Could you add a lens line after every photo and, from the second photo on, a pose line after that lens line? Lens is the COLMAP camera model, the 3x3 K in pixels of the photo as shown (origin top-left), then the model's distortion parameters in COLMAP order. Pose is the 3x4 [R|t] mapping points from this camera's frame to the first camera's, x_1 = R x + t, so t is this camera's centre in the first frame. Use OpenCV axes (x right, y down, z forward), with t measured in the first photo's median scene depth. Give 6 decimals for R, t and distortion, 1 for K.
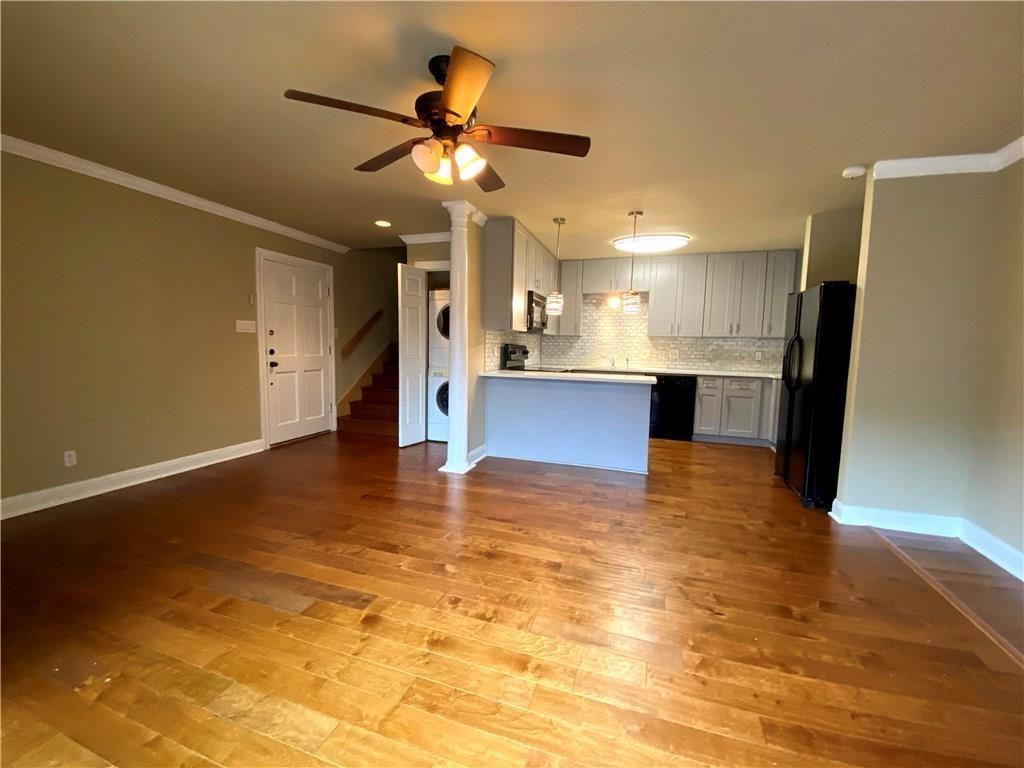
lens RADIAL K [[414.6, 0, 506.0], [0, 414.6, 383.0], [0, 0, 1]] dist [0.019197, -0.000021]
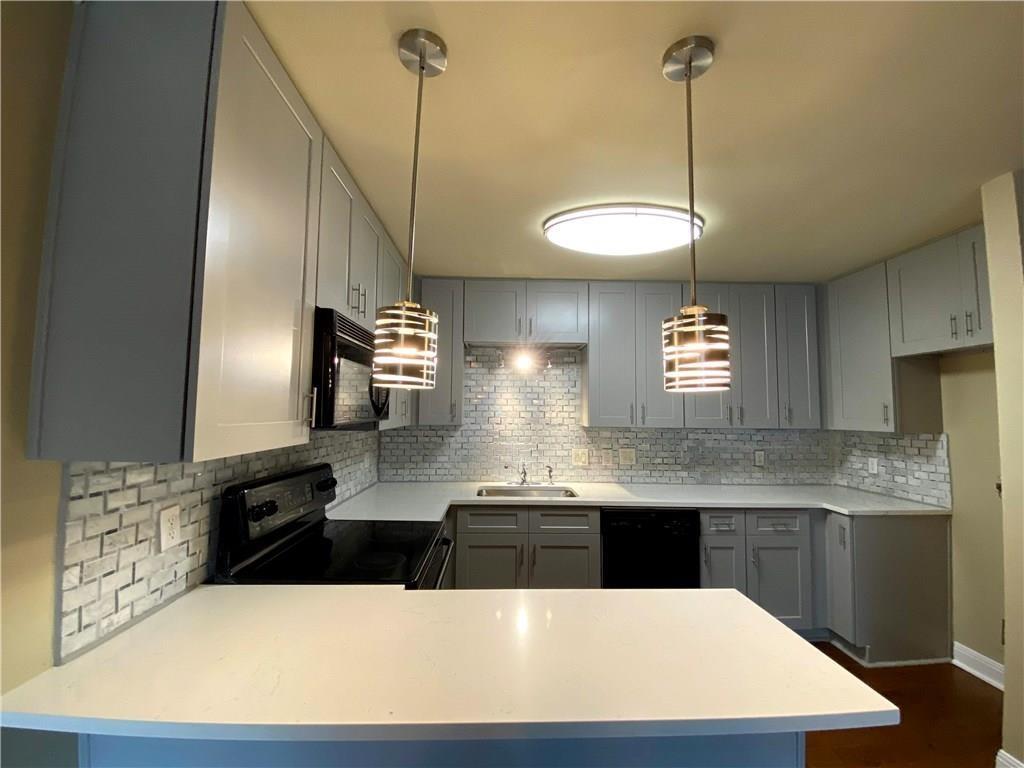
lens RADIAL K [[414.6, 0, 509.4], [0, 414.6, 385.5], [0, 0, 1]] dist [0.019197, -0.000021]
pose [[0.938362, 0.011825, 0.345452, 0.066613], [0.039031, 0.989398, -0.139888, -0.097815], [-0.343444, 0.144749, 0.927952, 0.558612]]
